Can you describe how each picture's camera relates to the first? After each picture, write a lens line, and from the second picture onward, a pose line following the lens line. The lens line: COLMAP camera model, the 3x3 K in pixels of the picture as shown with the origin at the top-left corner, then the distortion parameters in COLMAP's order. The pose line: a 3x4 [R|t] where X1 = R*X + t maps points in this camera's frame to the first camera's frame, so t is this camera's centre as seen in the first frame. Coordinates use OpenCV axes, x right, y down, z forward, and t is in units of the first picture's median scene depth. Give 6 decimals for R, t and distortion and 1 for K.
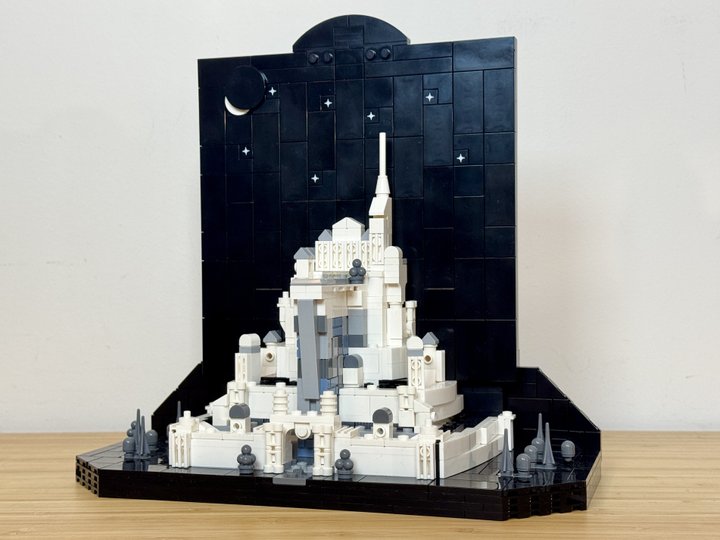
lens RADIAL K [[1077.1, 0, 360.0], [0, 1077.1, 270.0], [0, 0, 1]] dist [0.191069, -0.019966]
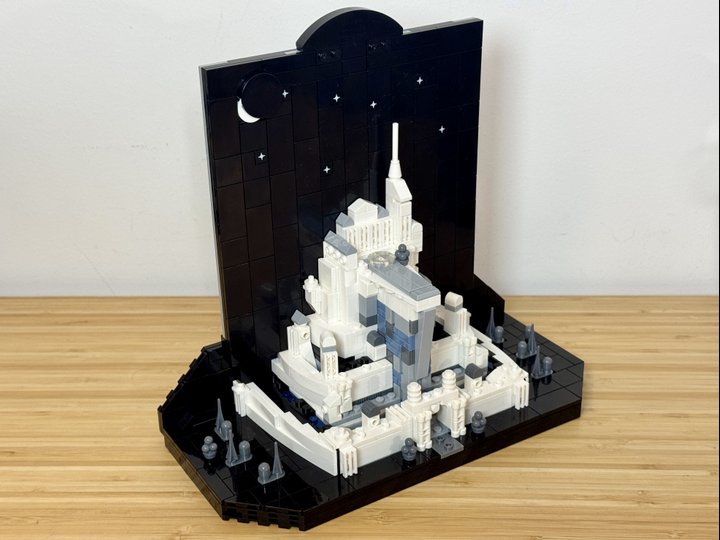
lens RADIAL K [[1077.1, 0, 360.0], [0, 1077.1, 270.0], [0, 0, 1]] dist [0.191069, -0.019966]
pose [[0.659655, -0.336091, 0.672234, -0.778109], [0.020179, 0.902039, 0.431183, -0.460641], [-0.751298, -0.270867, 0.601816, 0.334331]]
